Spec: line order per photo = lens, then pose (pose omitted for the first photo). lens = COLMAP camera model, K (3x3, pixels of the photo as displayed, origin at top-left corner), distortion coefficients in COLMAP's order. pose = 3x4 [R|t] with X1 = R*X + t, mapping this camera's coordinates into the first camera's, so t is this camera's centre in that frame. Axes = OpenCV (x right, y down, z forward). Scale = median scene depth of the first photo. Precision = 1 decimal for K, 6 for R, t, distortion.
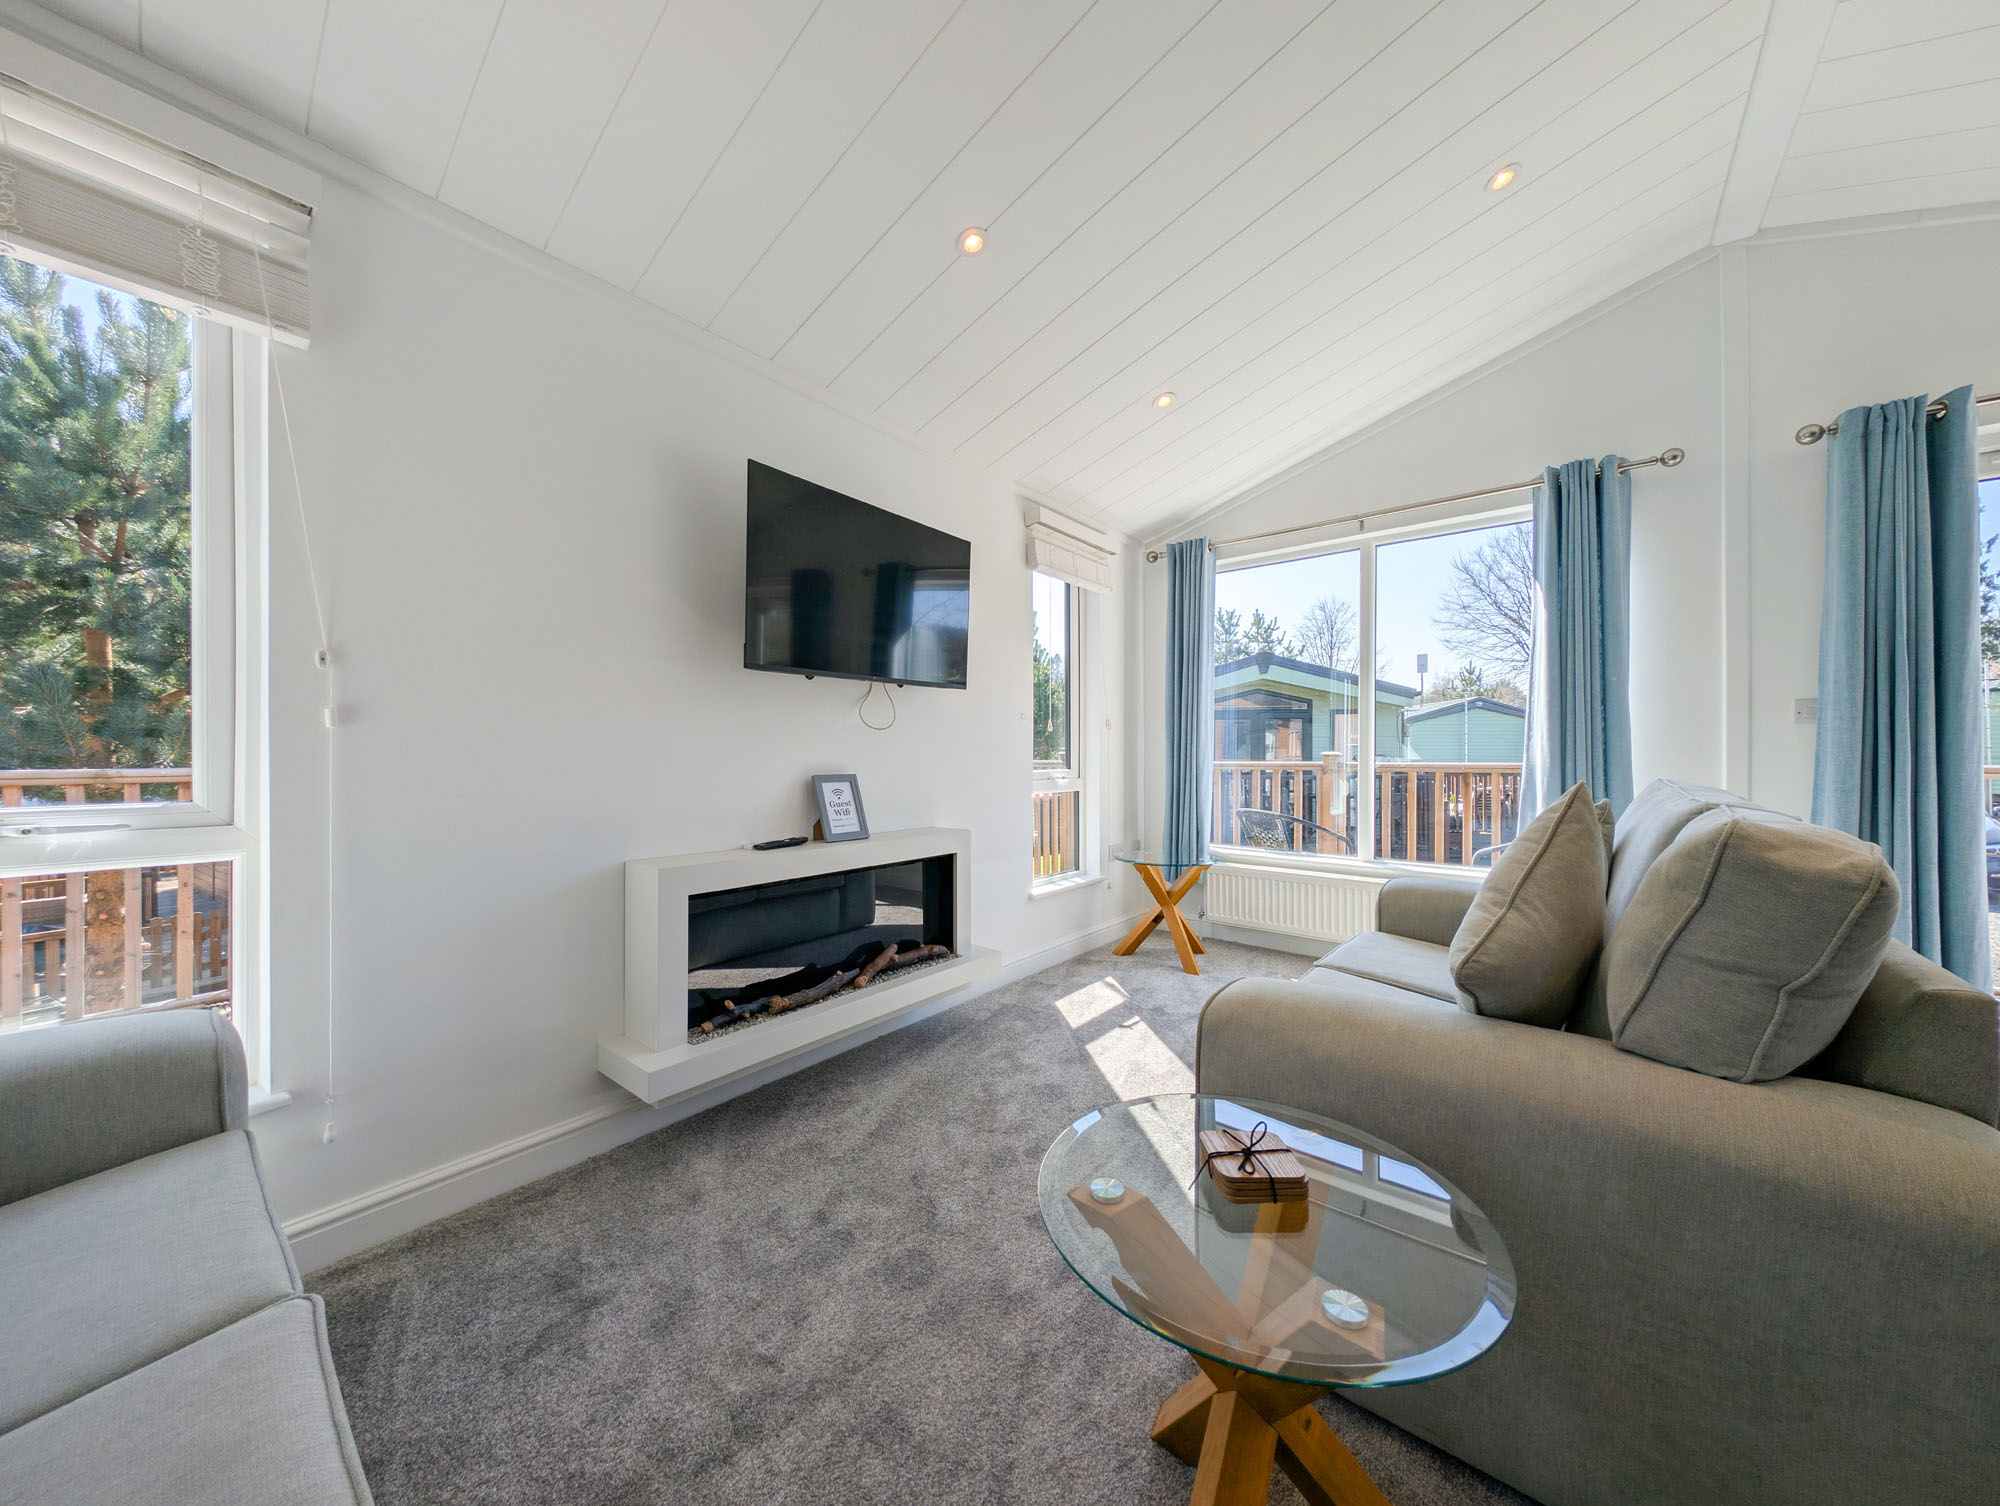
lens RADIAL K [[715.4, 0, 1003.4], [0, 715.4, 758.1], [0, 0, 1]] dist [-0.001118, -0.000369]
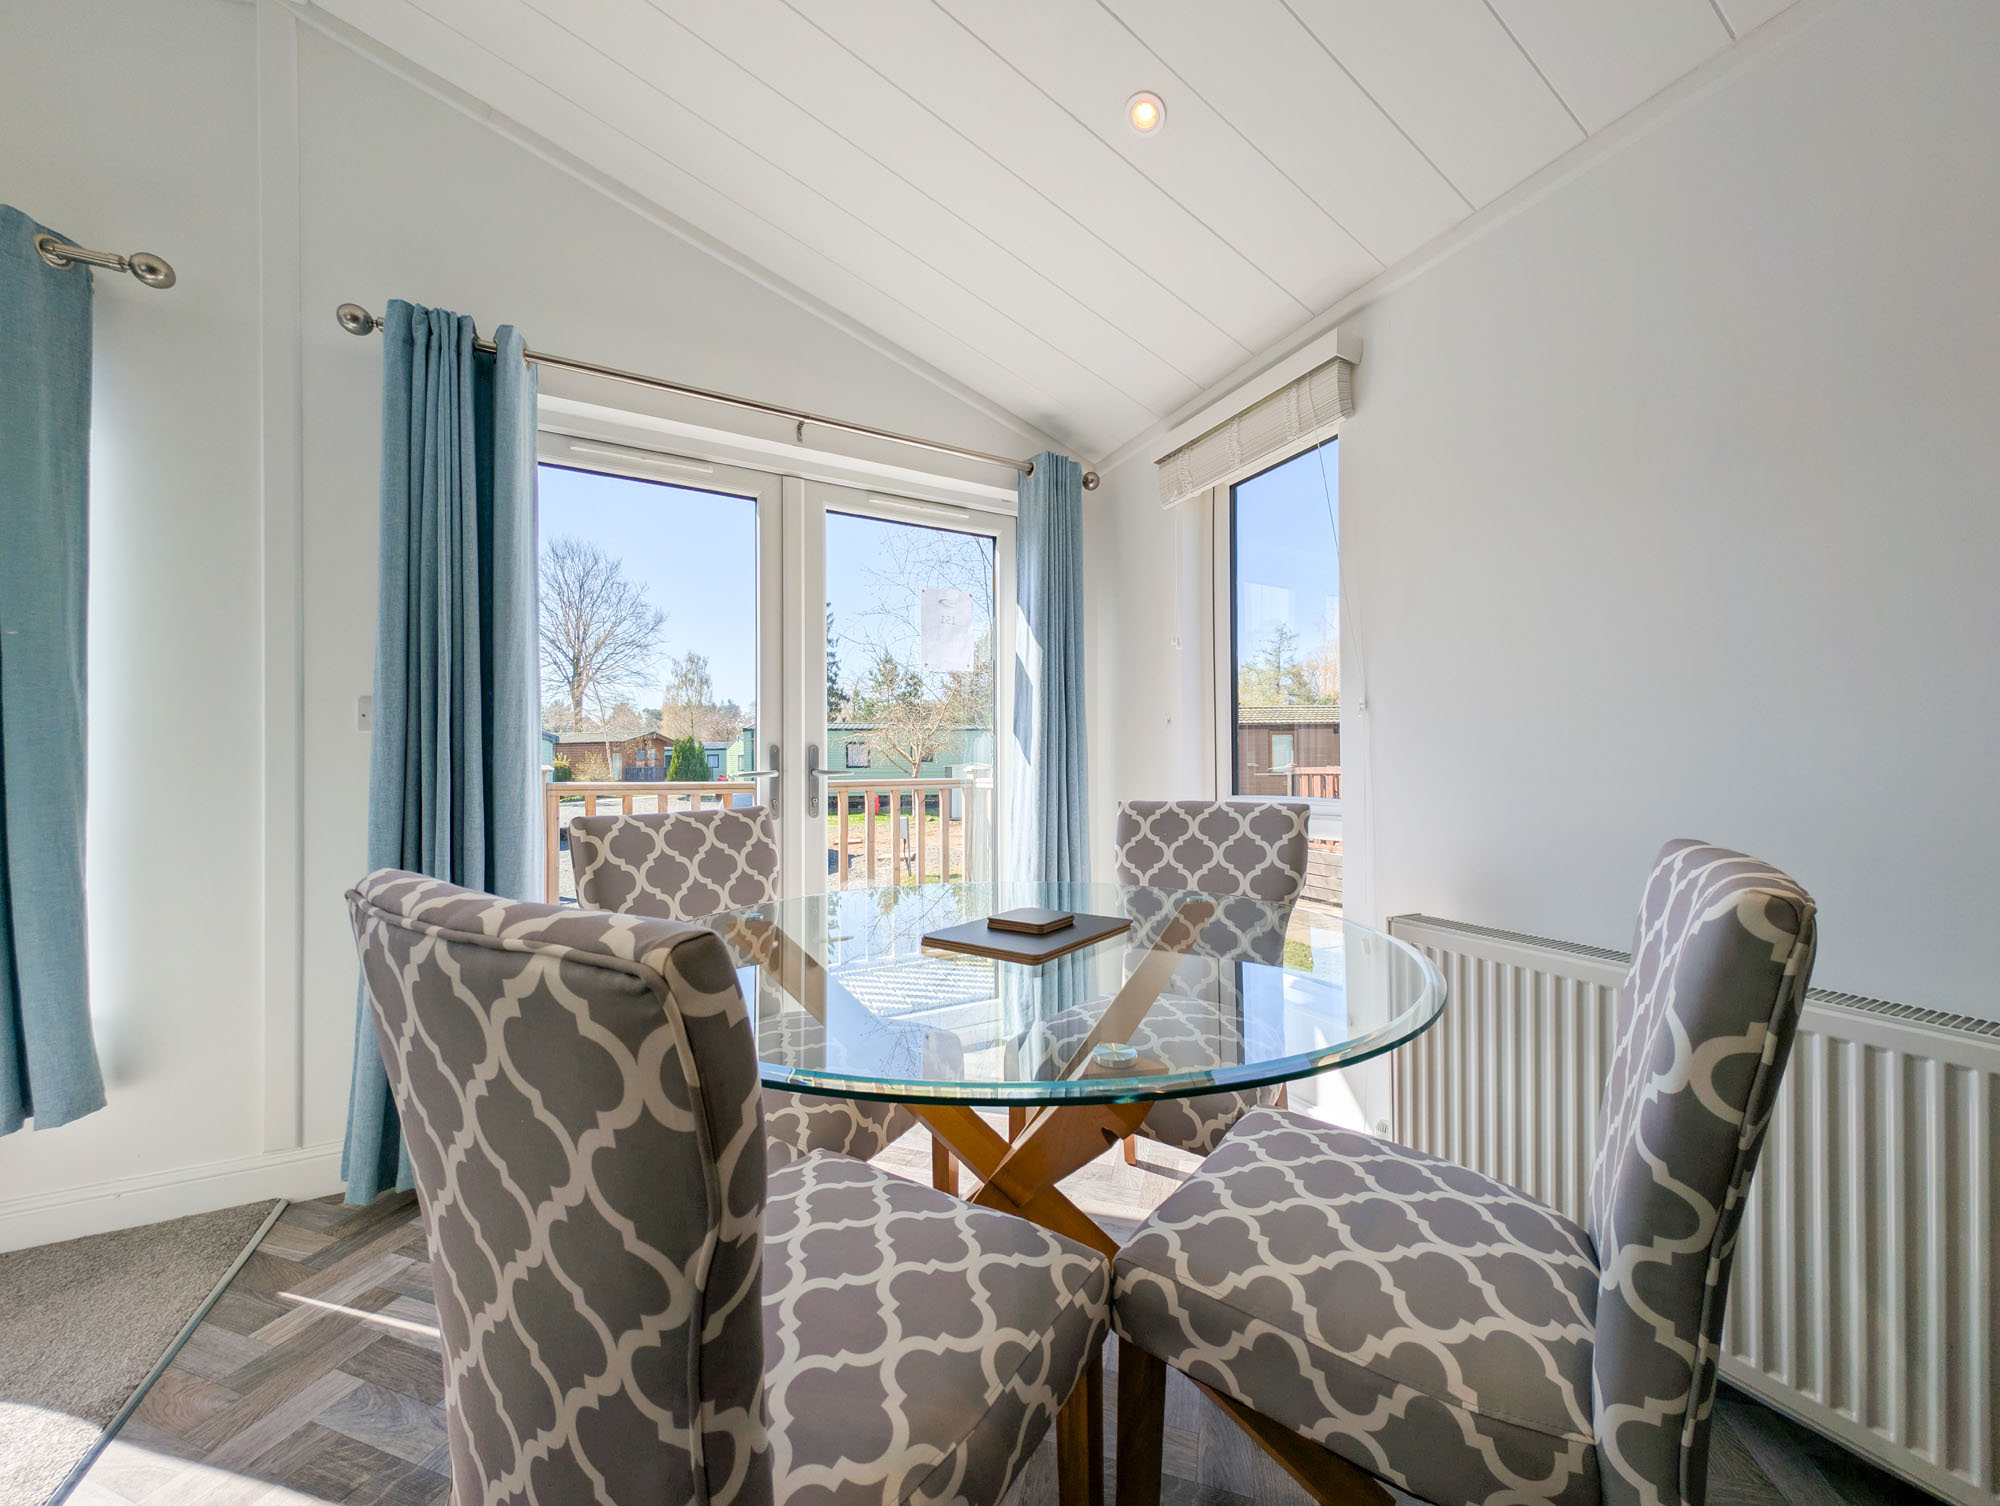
lens RADIAL K [[704.3, 0, 992.6], [0, 704.3, 753.1], [0, 0, 1]] dist [0.006187, -0.000077]
pose [[0.387490, 0.021834, 0.921615, 0.725470], [0.013914, 0.999467, -0.029529, 0.002877], [-0.921769, 0.024265, 0.386980, 0.156950]]
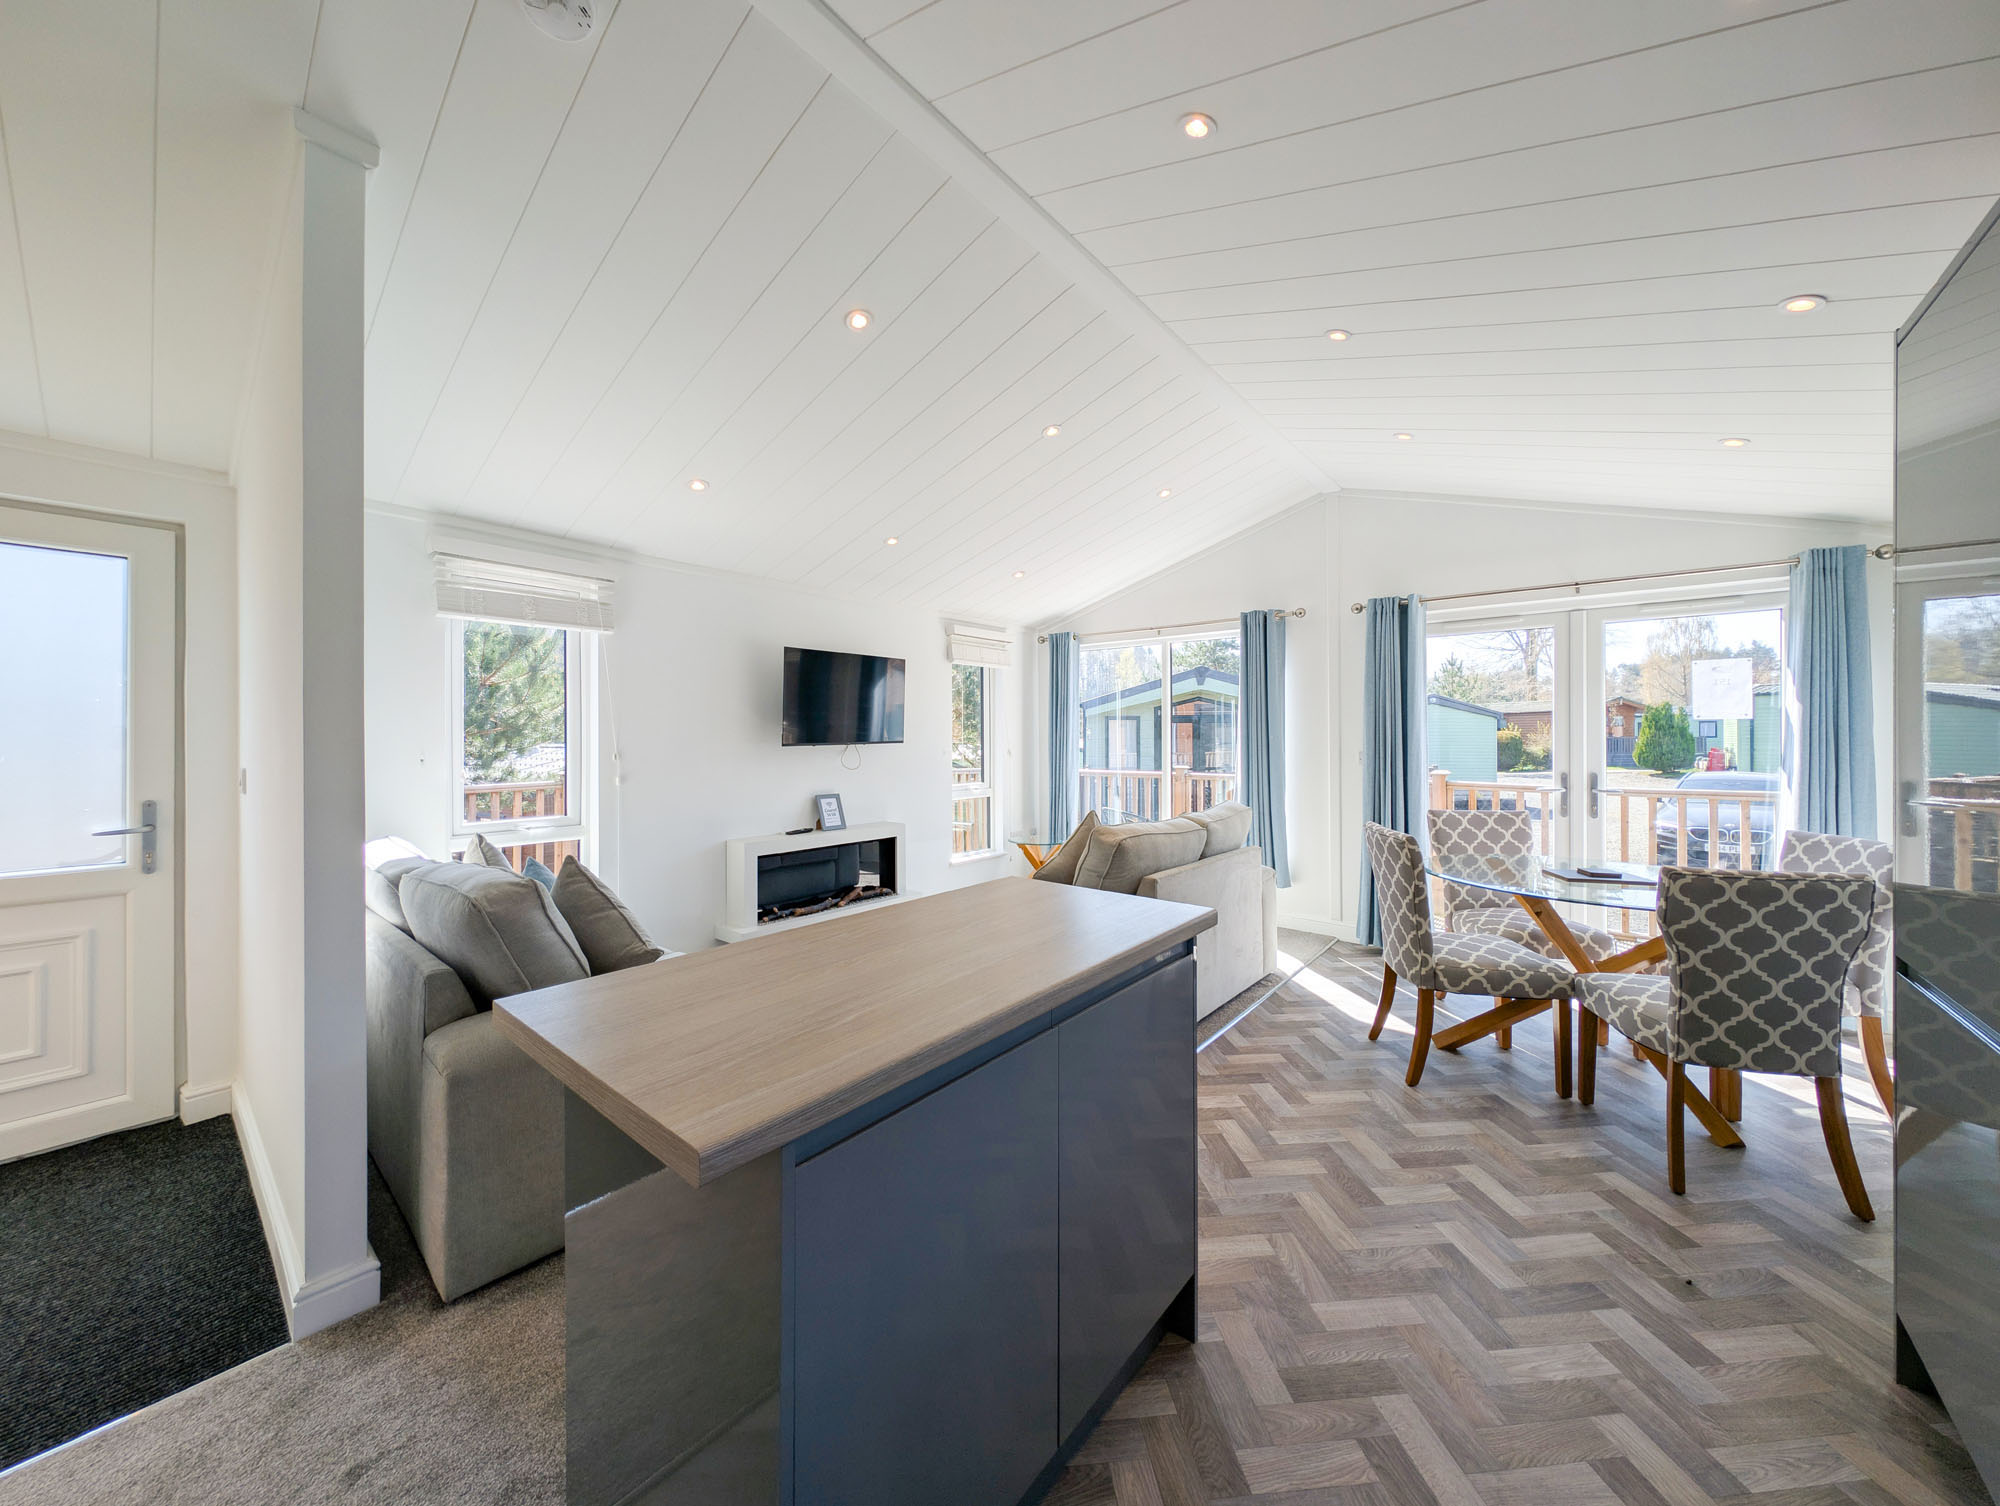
lens RADIAL K [[704.3, 0, 992.6], [0, 704.3, 753.1], [0, 0, 1]] dist [0.006187, -0.000077]
pose [[0.999823, -0.001832, -0.018734, 0.225638], [0.002048, 0.999932, 0.011520, -0.103962], [0.018711, -0.011556, 0.999758, -0.814576]]
